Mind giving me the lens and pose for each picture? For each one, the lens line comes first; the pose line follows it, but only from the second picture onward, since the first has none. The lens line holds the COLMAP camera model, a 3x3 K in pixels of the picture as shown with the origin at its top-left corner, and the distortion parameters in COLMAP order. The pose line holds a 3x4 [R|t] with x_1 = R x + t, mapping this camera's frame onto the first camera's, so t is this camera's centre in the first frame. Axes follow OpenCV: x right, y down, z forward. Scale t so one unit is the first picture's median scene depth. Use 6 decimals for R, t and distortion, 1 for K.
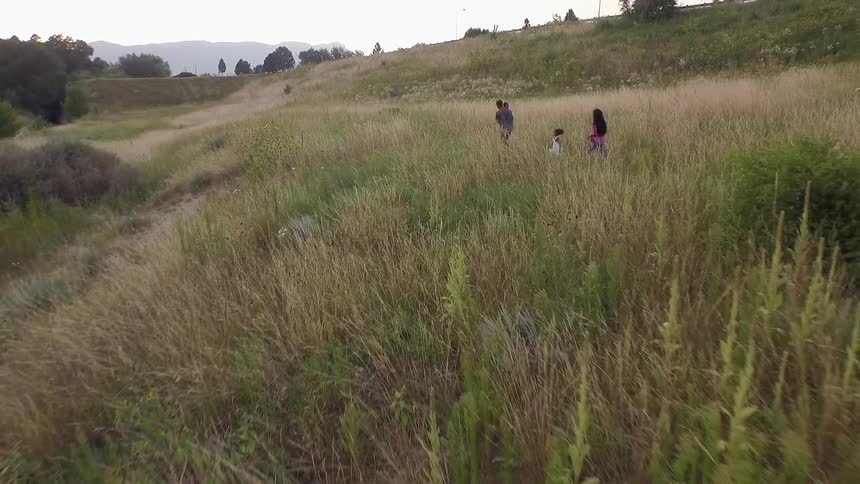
lens RADIAL K [[666.6, 0, 430.0], [0, 666.6, 242.0], [0, 0, 1]] dist [-0.015007, -0.003133]
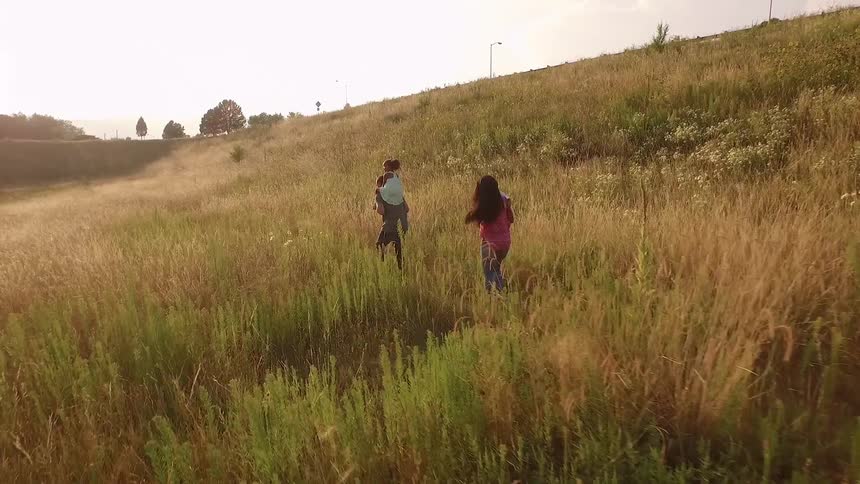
lens RADIAL K [[689.8, 0, 430.0], [0, 689.8, 242.0], [0, 0, 1]] dist [-0.097763, -0.003799]
pose [[0.997194, -0.014761, 0.073397, -0.065723], [0.022759, 0.993743, -0.109348, -0.061852], [-0.071324, 0.110711, 0.991290, 0.293838]]
